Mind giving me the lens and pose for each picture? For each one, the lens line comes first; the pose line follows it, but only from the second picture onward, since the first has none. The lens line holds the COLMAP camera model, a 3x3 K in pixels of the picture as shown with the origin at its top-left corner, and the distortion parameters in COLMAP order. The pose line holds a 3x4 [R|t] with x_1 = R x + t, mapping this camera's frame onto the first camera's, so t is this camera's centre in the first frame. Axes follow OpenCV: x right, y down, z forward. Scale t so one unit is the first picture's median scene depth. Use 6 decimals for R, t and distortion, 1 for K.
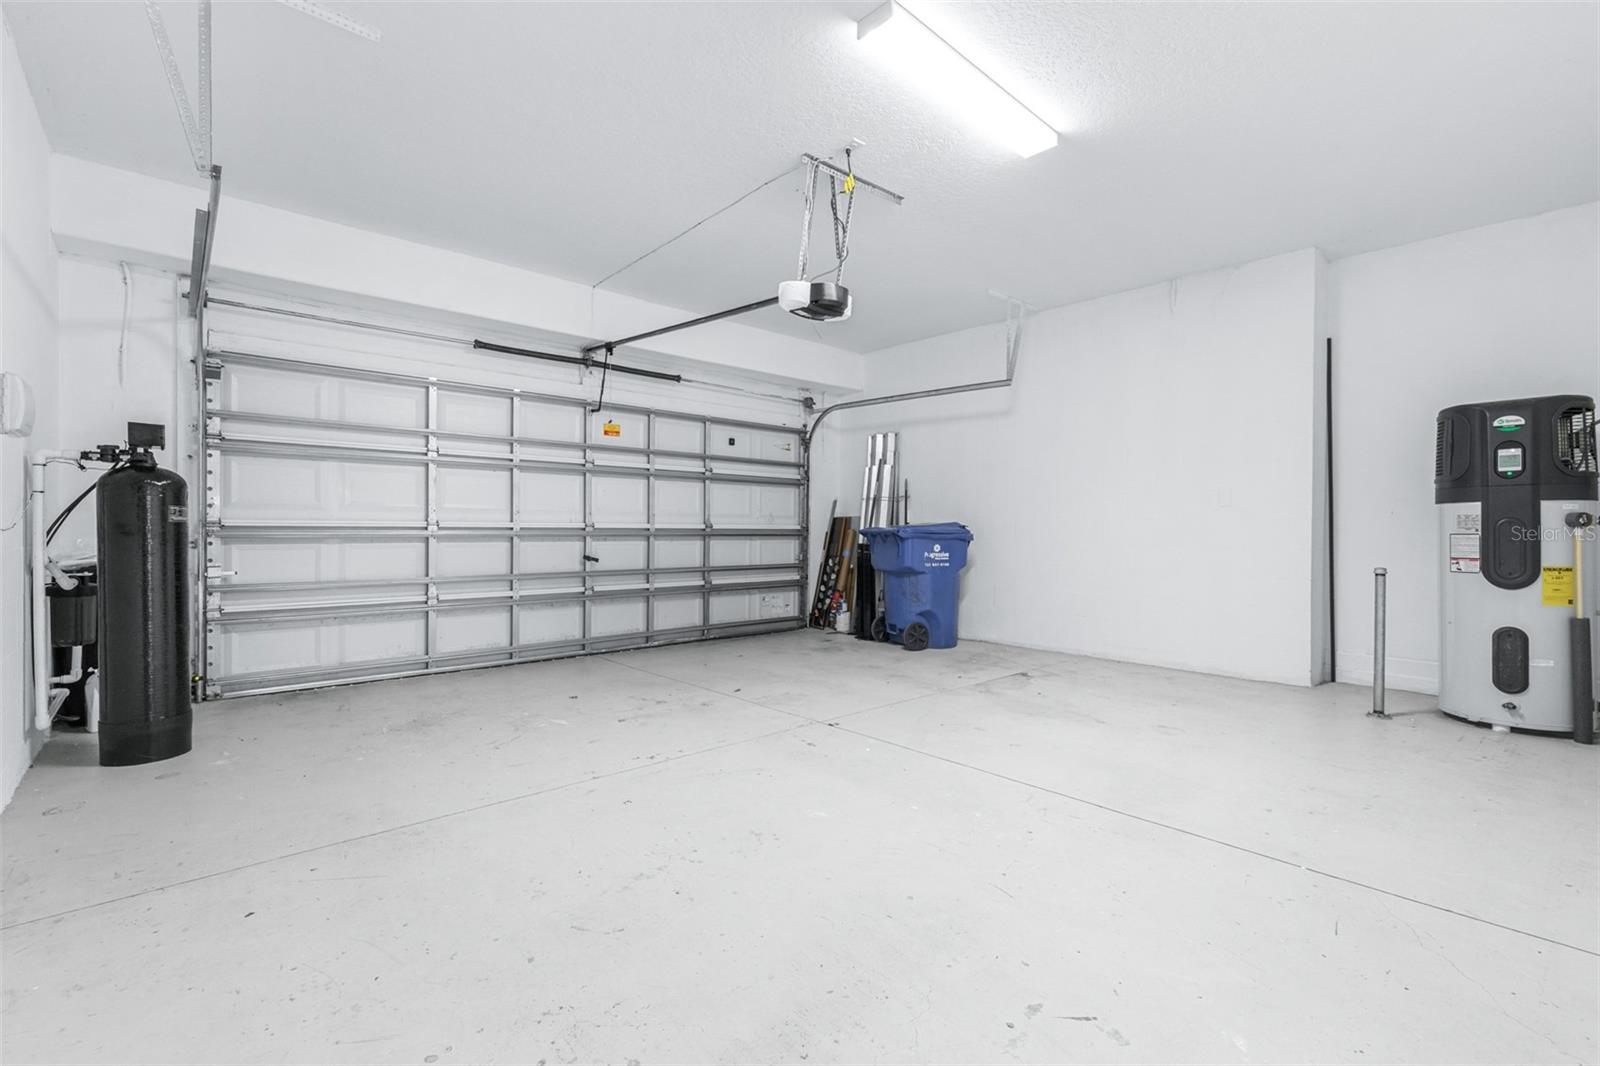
lens RADIAL K [[674.0, 0, 801.1], [0, 674.0, 540.1], [0, 0, 1]] dist [0.000310, 0.000178]
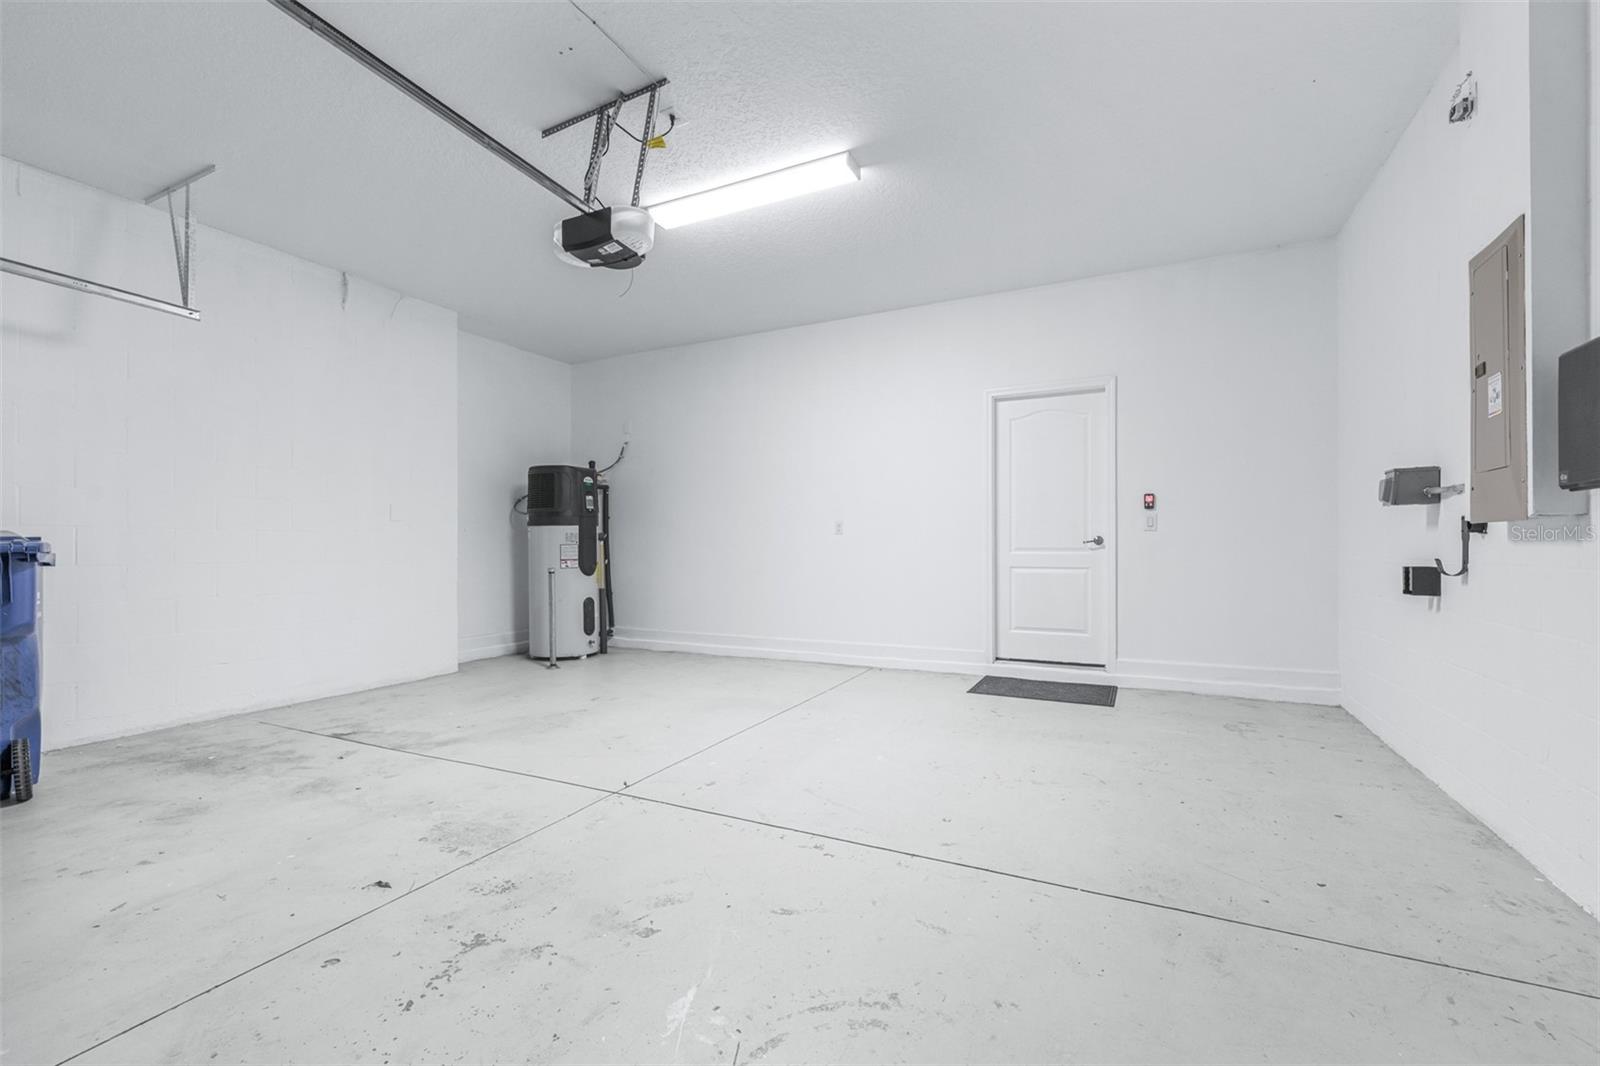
lens RADIAL K [[674.0, 0, 801.1], [0, 674.0, 540.1], [0, 0, 1]] dist [0.000310, 0.000178]
pose [[-0.351140, 0.004103, 0.936314, -0.764531], [0.020198, 0.999791, 0.003193, -0.013948], [-0.936105, 0.020032, -0.351149, 1.067854]]
